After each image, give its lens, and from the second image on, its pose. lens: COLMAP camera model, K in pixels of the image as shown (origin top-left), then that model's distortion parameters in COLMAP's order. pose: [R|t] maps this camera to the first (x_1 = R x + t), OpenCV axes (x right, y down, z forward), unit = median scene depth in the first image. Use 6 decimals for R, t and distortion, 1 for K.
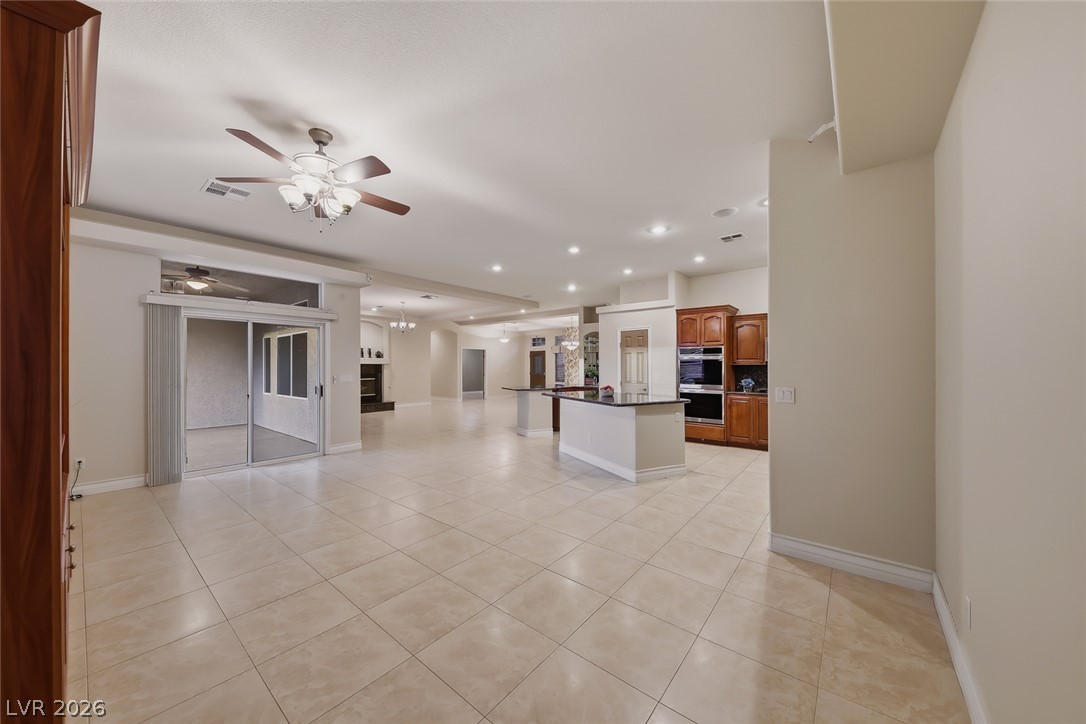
lens RADIAL K [[382.3, 0, 539.8], [0, 382.3, 365.8], [0, 0, 1]] dist [0.000212, -0.000293]
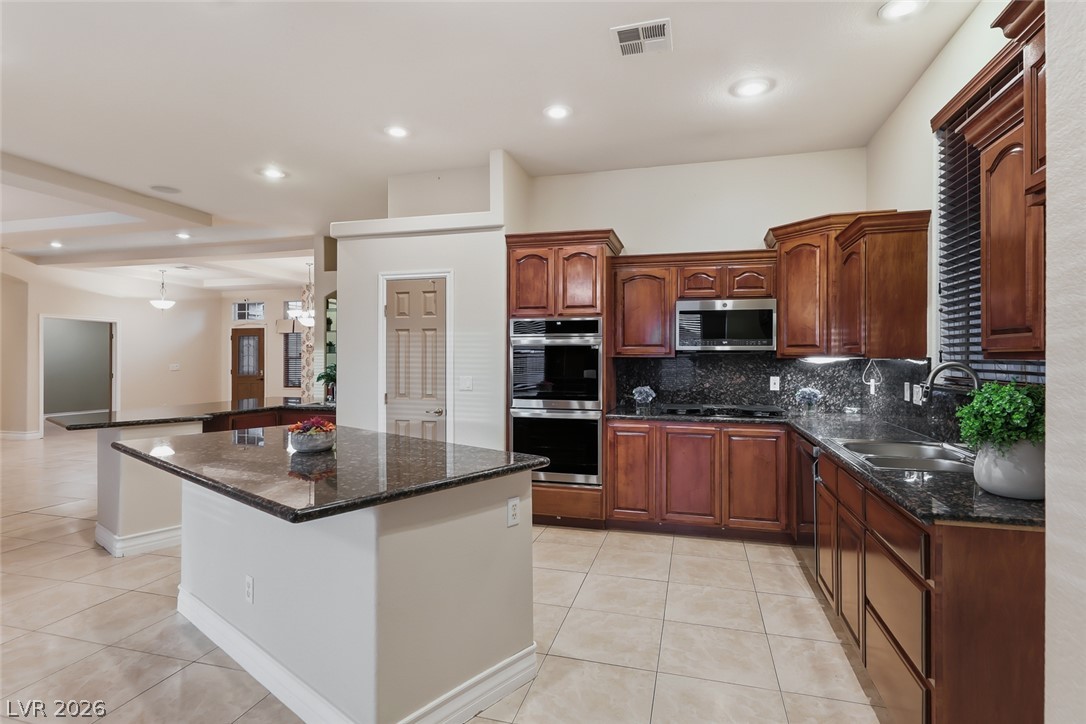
lens RADIAL K [[553.3, 0, 543.0], [0, 553.3, 362.0], [0, 0, 1]] dist [0.001462, -0.000023]
pose [[0.912966, 0.001965, 0.408031, 0.120344], [-0.005154, 0.999964, 0.006717, -0.000946], [-0.408003, -0.008235, 0.912943, 0.355233]]
